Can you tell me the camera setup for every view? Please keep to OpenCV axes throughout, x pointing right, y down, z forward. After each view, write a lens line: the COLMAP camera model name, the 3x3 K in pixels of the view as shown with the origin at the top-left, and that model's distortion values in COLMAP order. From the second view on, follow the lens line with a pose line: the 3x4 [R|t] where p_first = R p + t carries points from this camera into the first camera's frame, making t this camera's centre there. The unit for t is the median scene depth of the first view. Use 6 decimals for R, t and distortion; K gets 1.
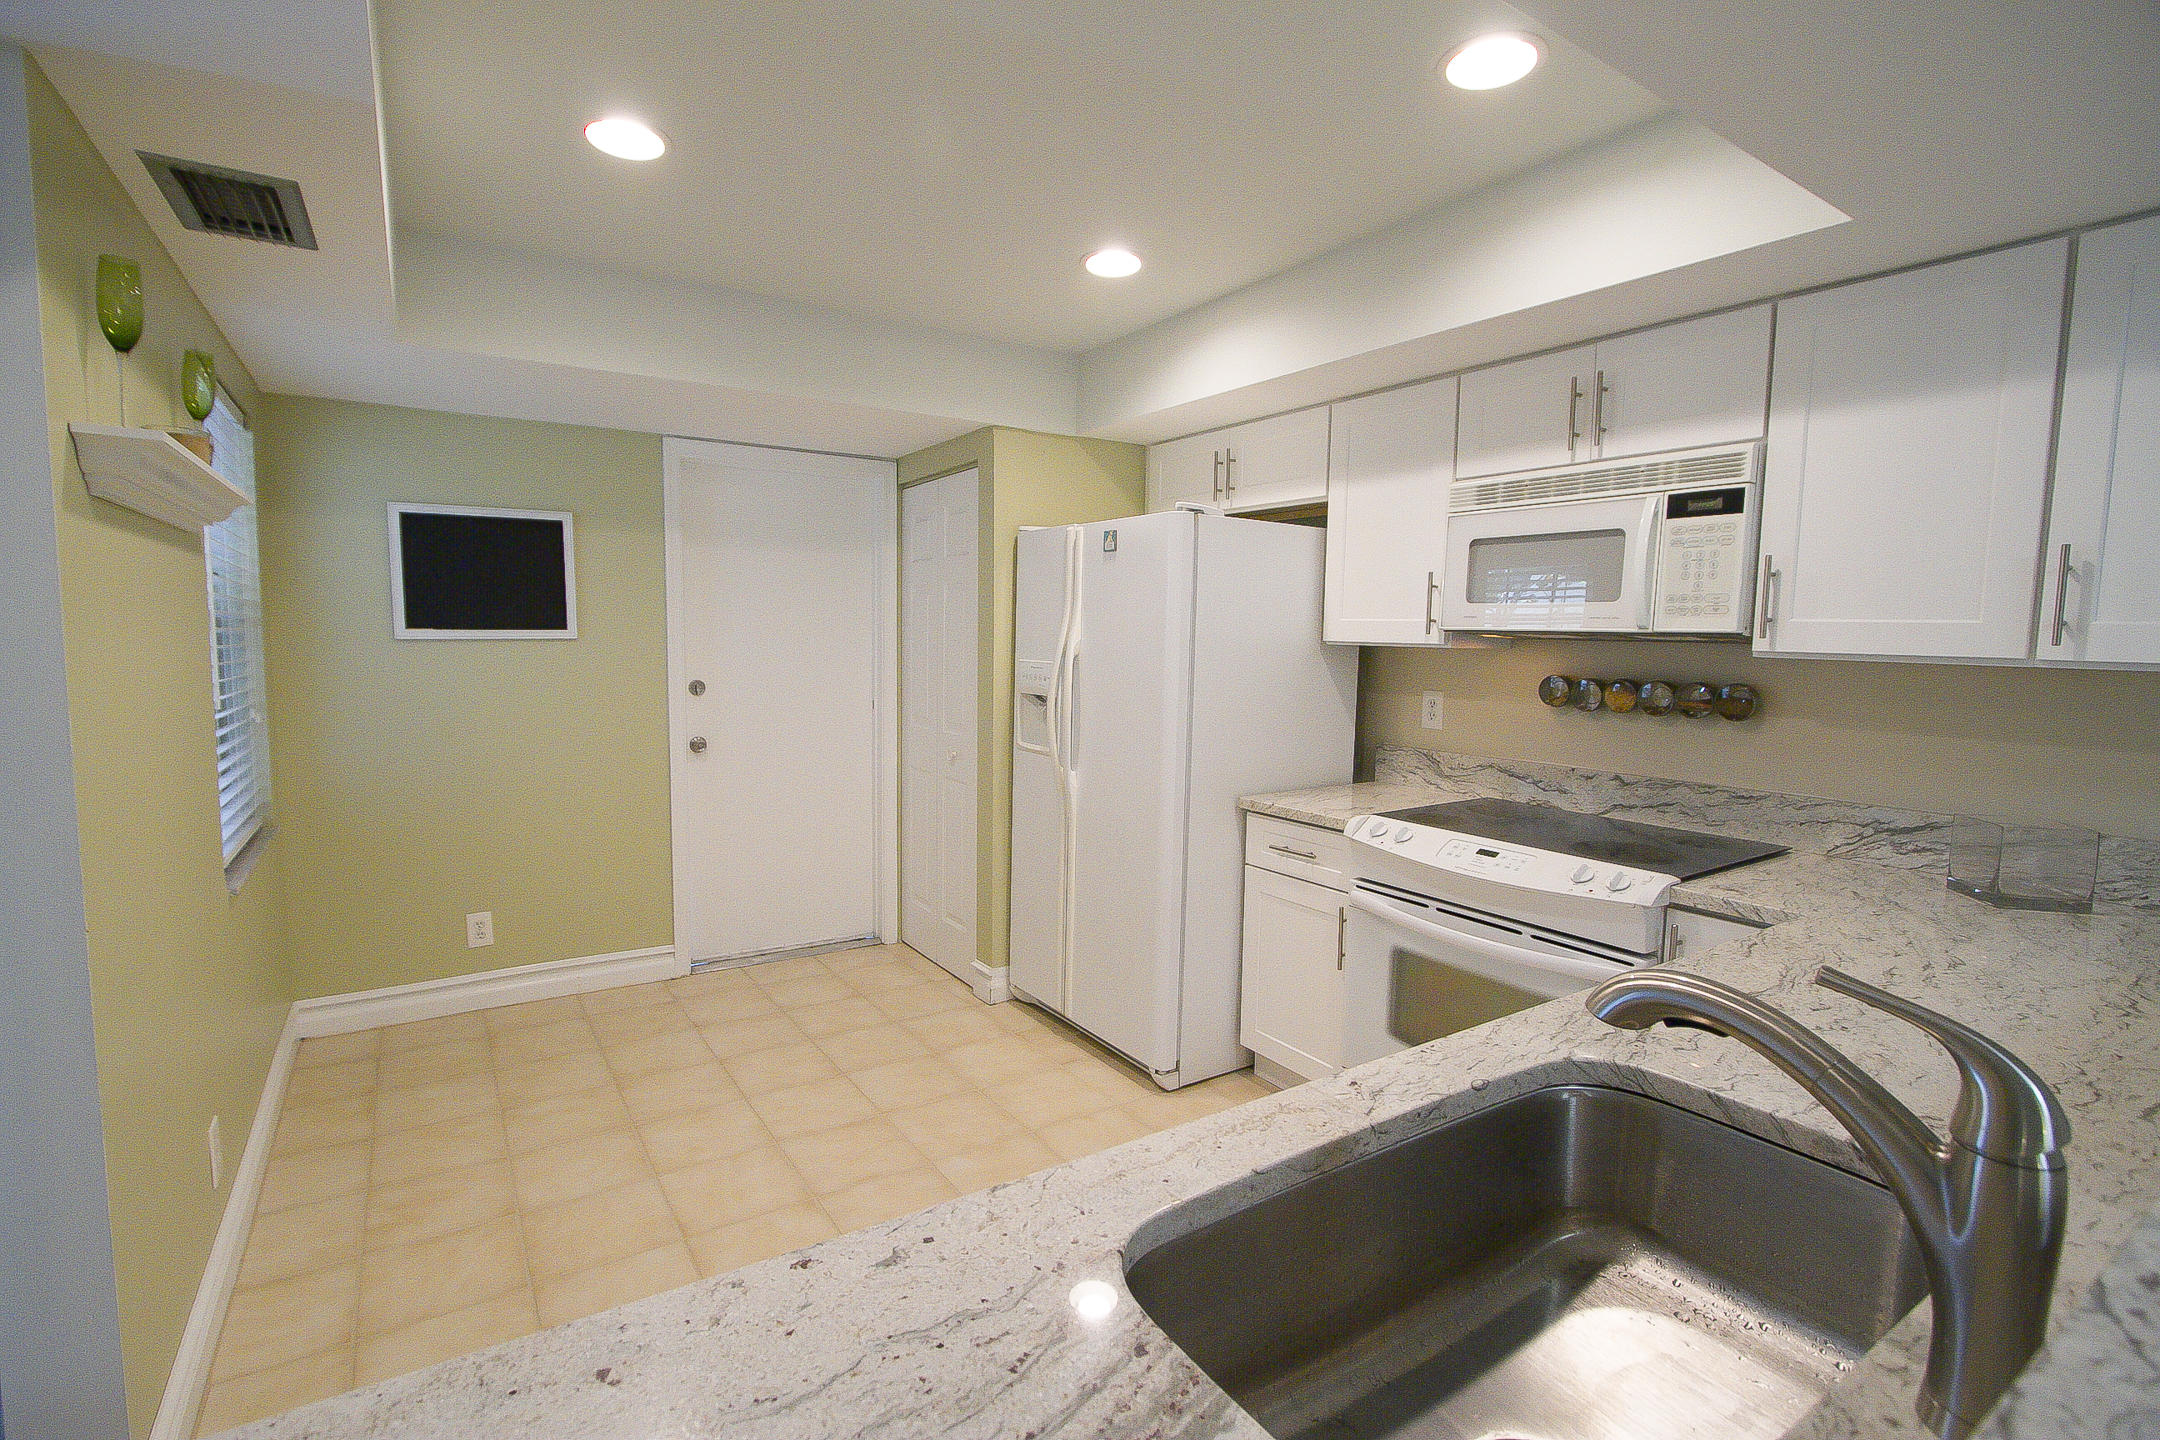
lens RADIAL K [[978.2, 0, 1075.2], [0, 978.2, 724.5], [0, 0, 1]] dist [-0.009736, -0.000267]
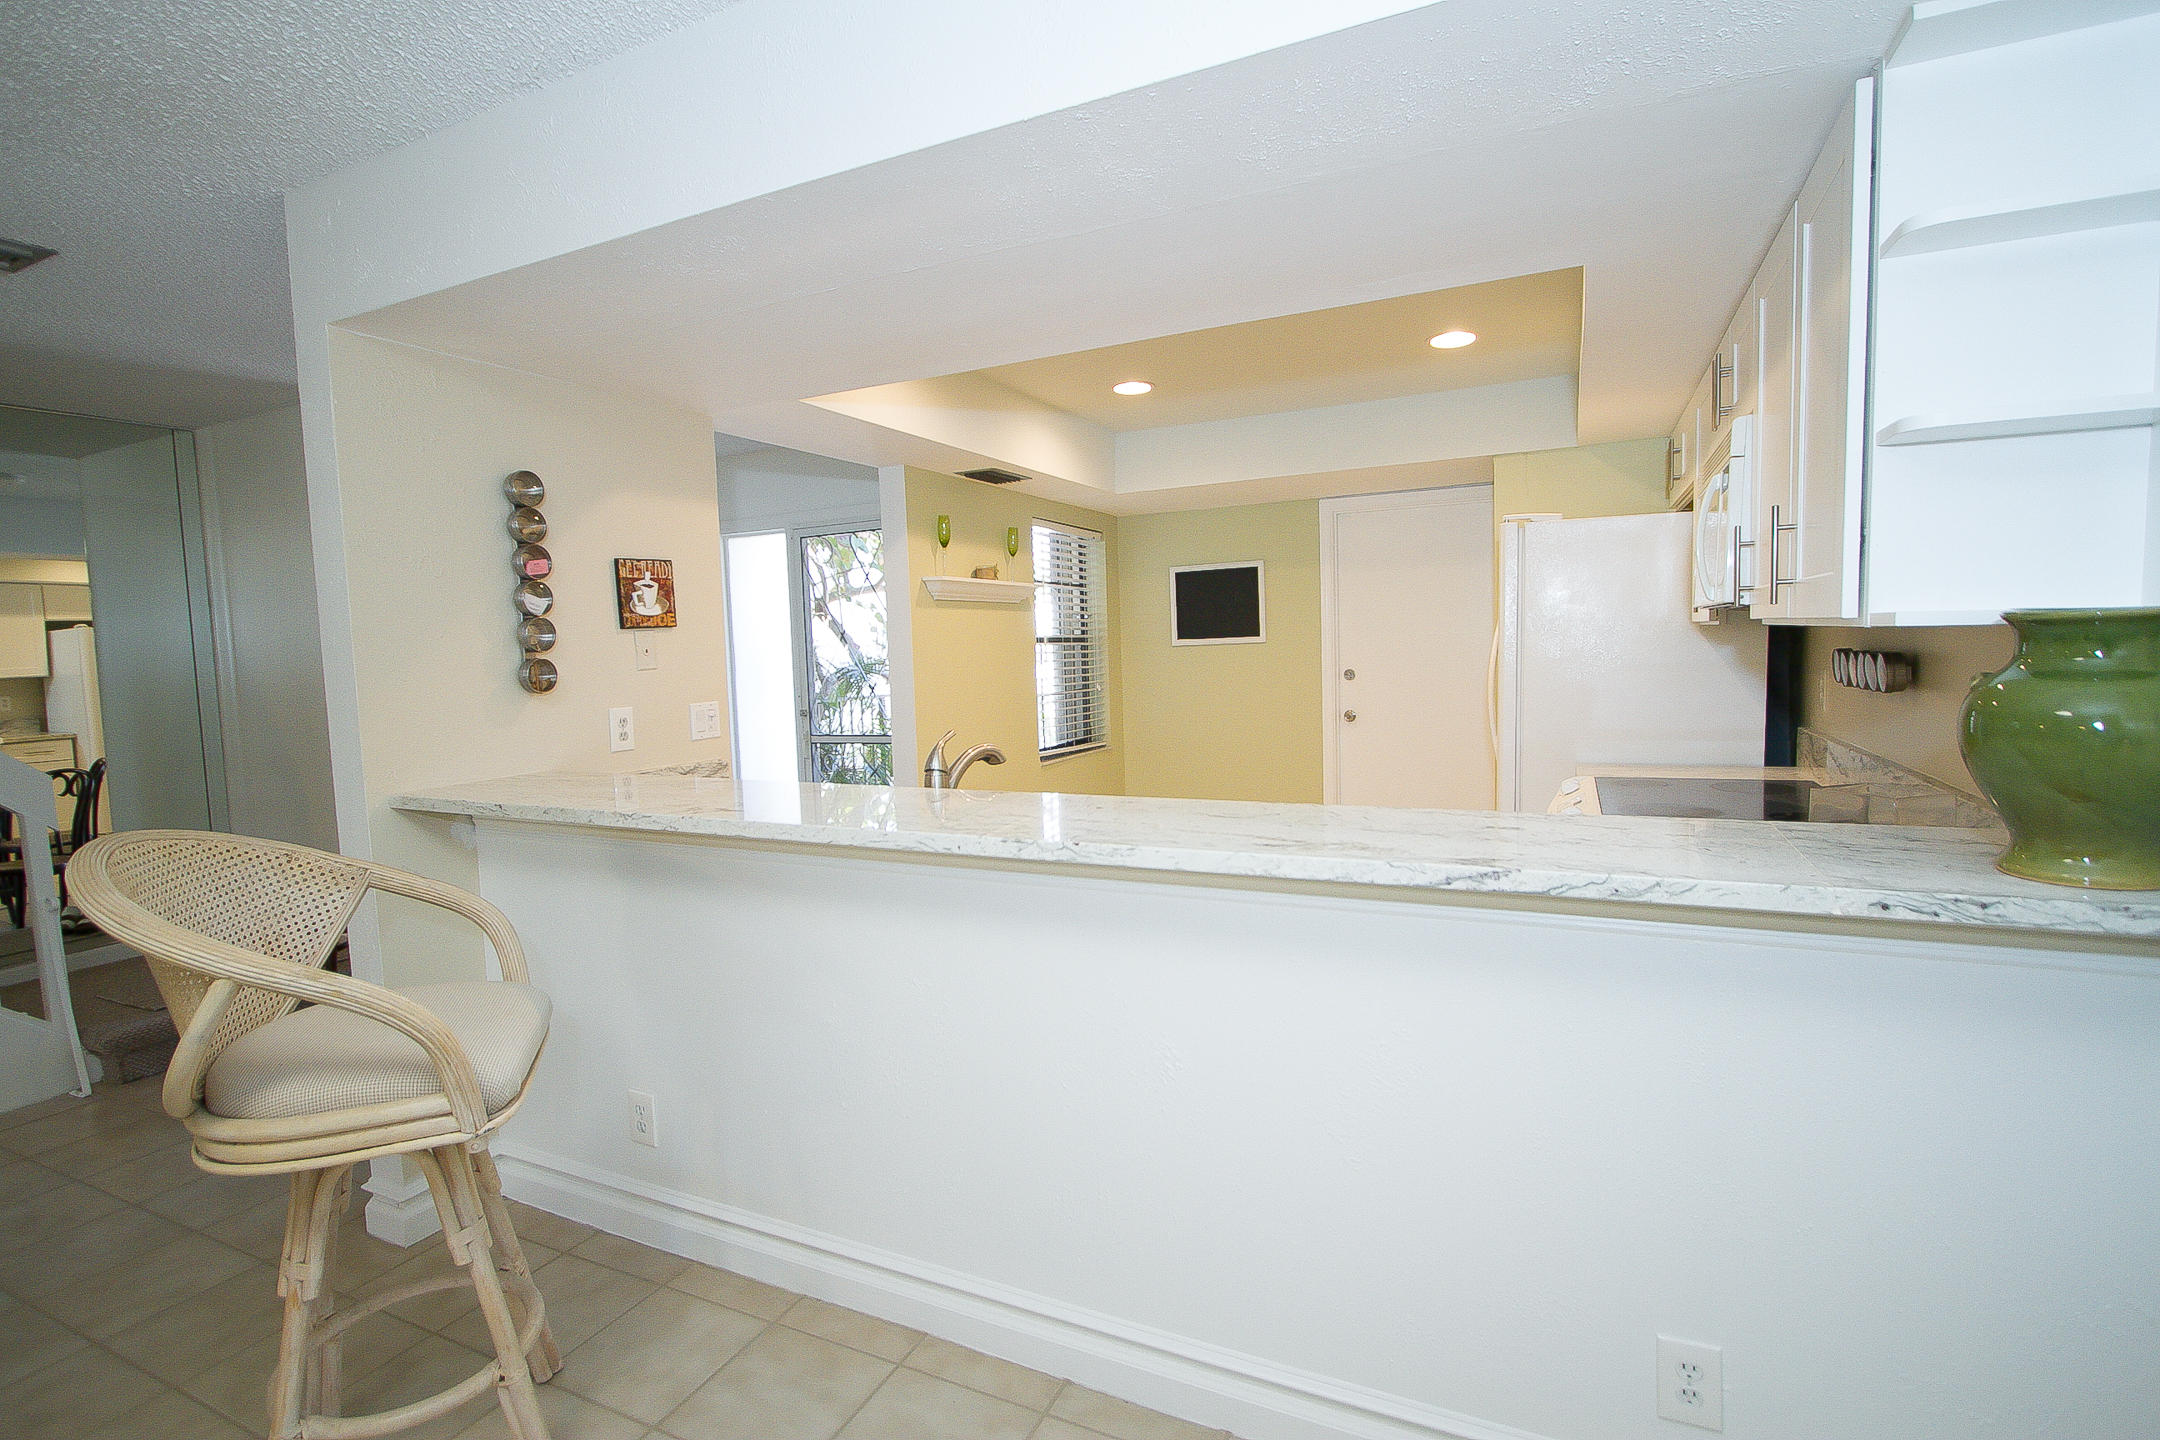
lens RADIAL K [[1031.5, 0, 1075.5], [0, 1031.5, 696.1], [0, 0, 1]] dist [-0.001129, 0.000154]
pose [[0.511779, 0.015927, -0.858969, 0.809853], [-0.043468, 0.999028, -0.007375, 0.024652], [0.858017, 0.041112, 0.511974, -0.092486]]
